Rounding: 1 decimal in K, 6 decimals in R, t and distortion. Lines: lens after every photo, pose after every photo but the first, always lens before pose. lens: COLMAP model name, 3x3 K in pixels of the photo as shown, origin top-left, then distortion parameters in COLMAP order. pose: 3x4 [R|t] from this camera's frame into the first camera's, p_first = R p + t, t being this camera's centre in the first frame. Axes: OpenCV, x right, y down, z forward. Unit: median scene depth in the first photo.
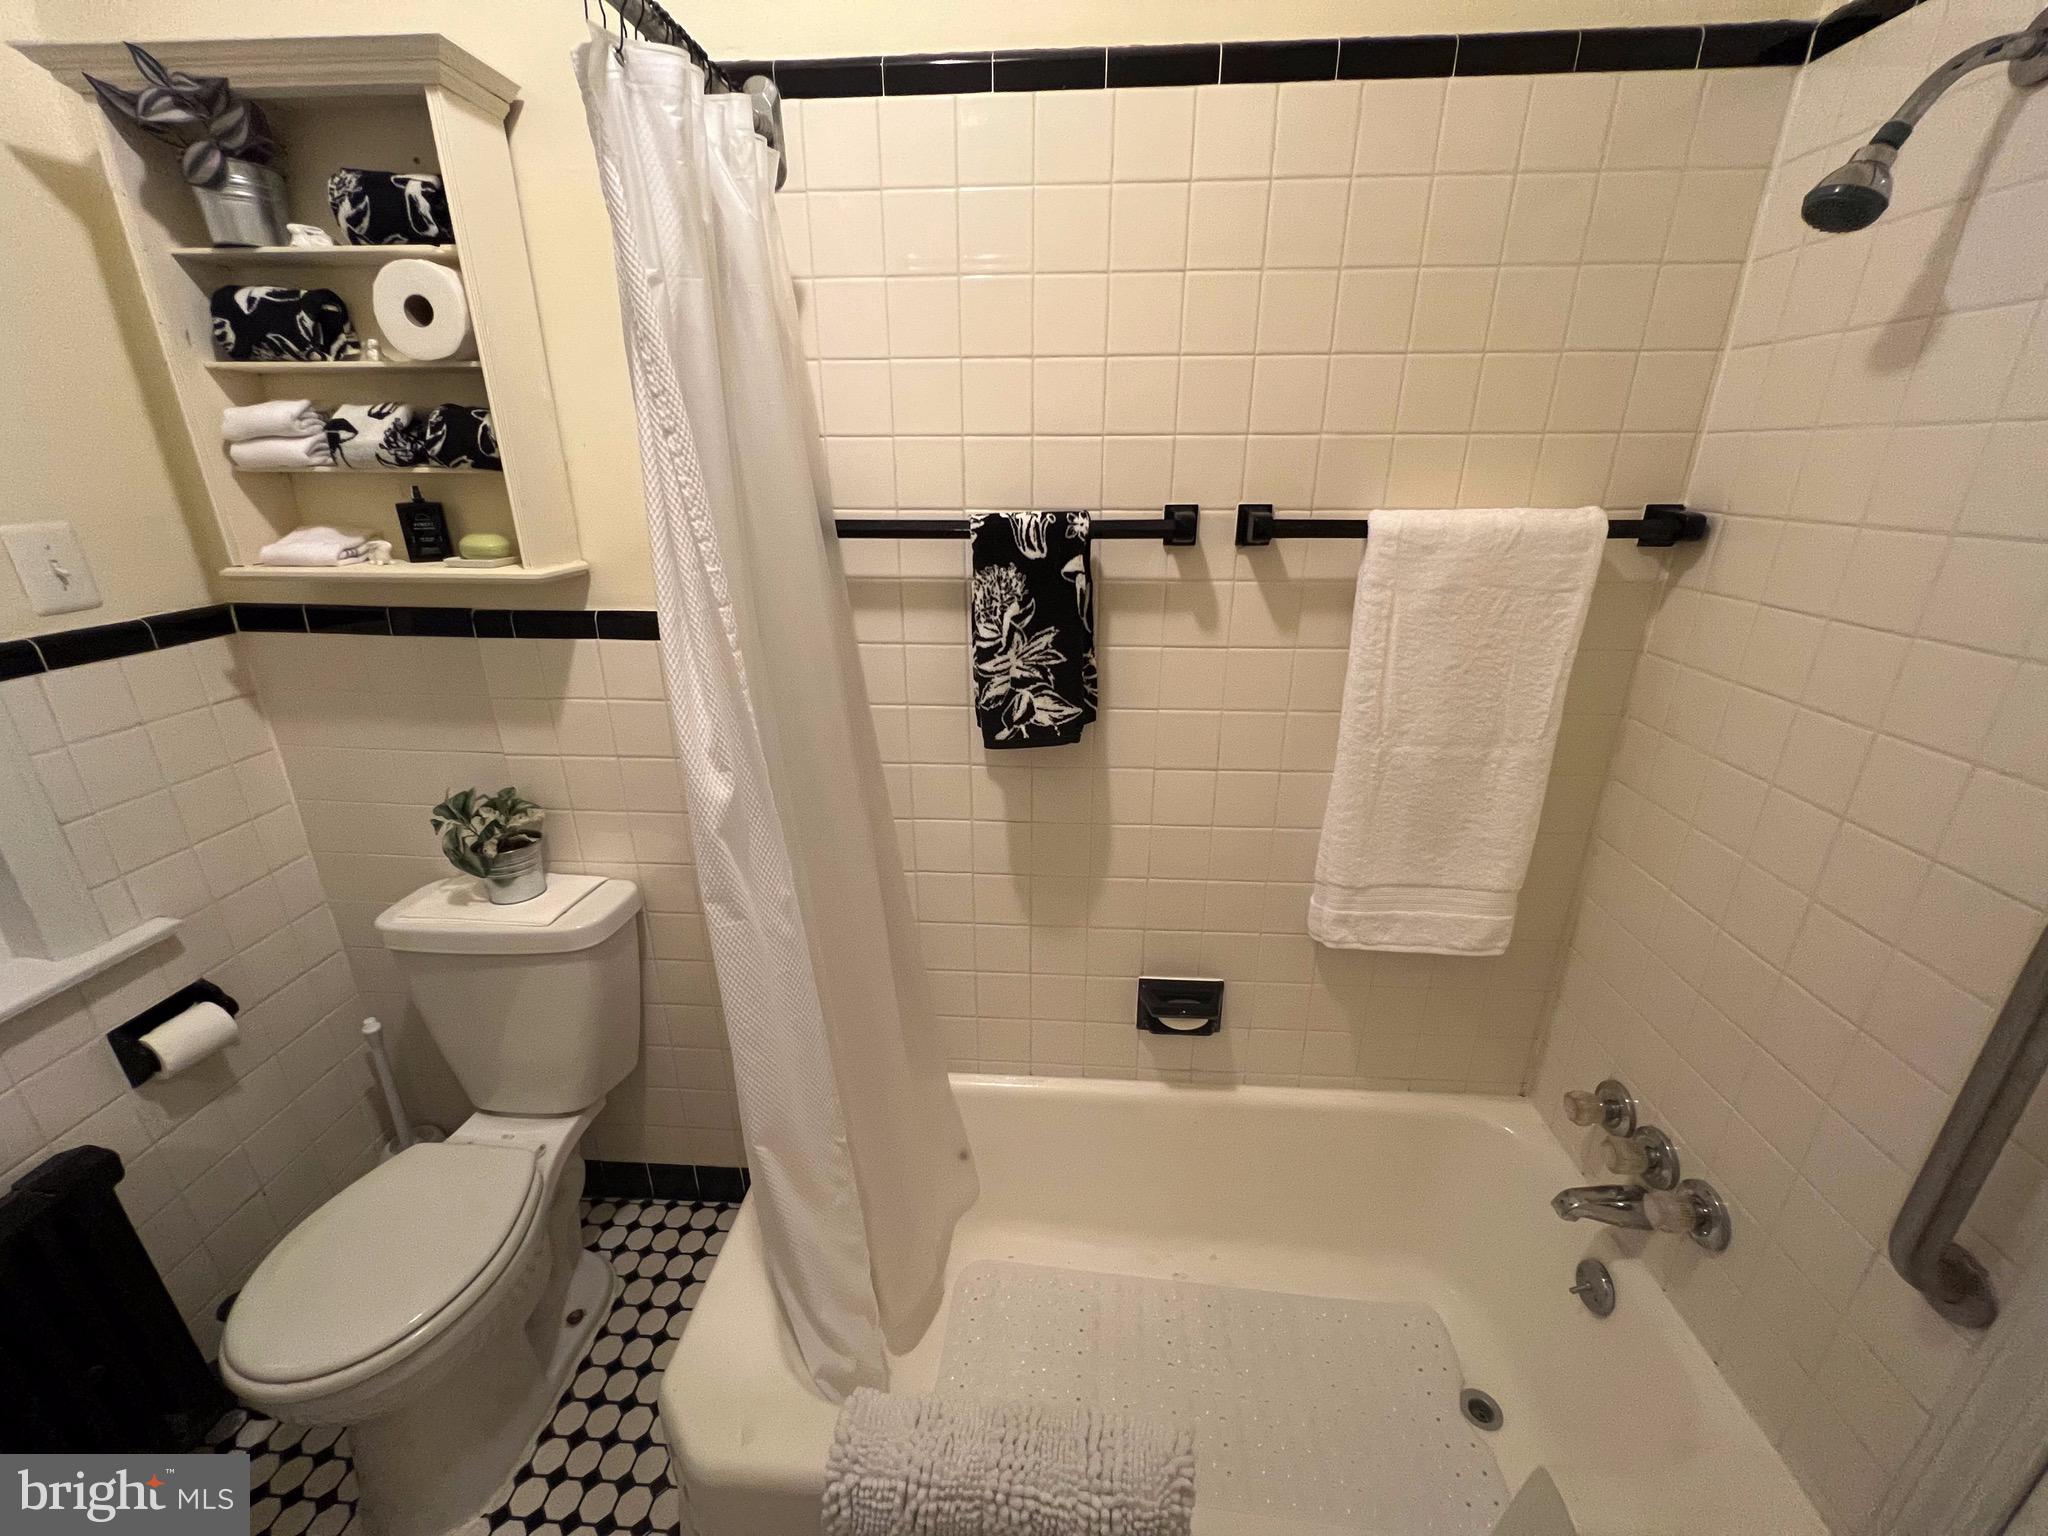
lens RADIAL K [[817.4, 0, 1024.8], [0, 817.4, 768.3], [0, 0, 1]] dist [-0.002762, 0.000774]
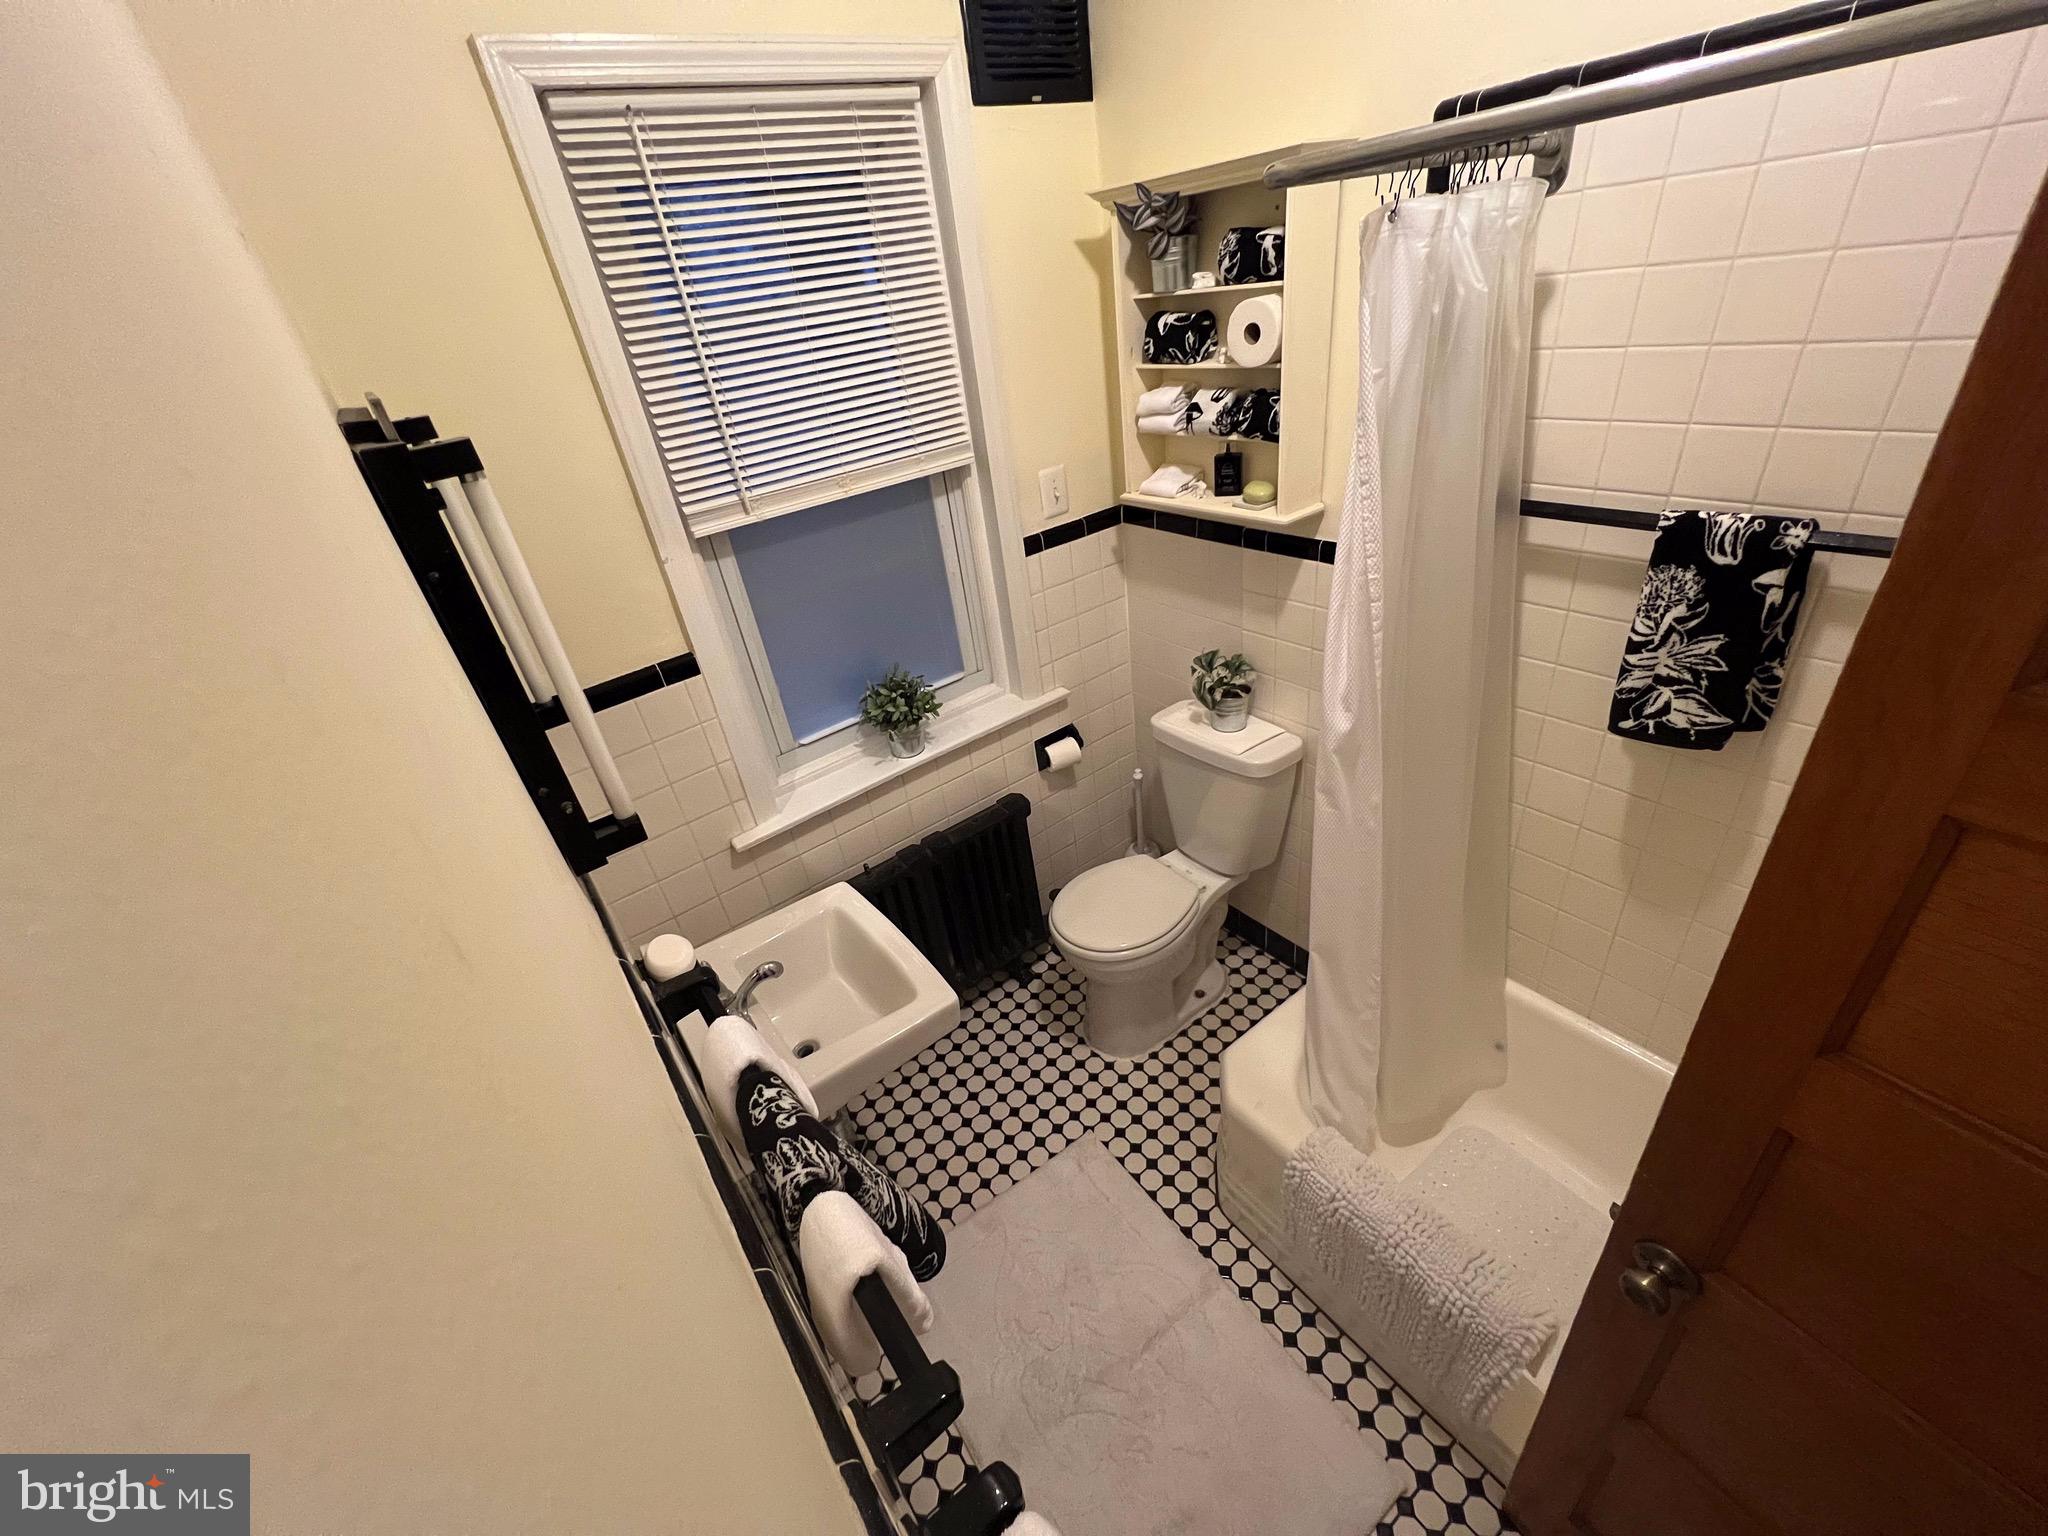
lens RADIAL K [[817.4, 0, 1024.8], [0, 817.4, 768.3], [0, 0, 1]] dist [-0.002762, 0.000774]
pose [[0.641842, 0.321700, -0.696095, 0.230265], [-0.145427, 0.942339, 0.301409, -0.194884], [0.752921, -0.092226, 0.651617, -0.288022]]
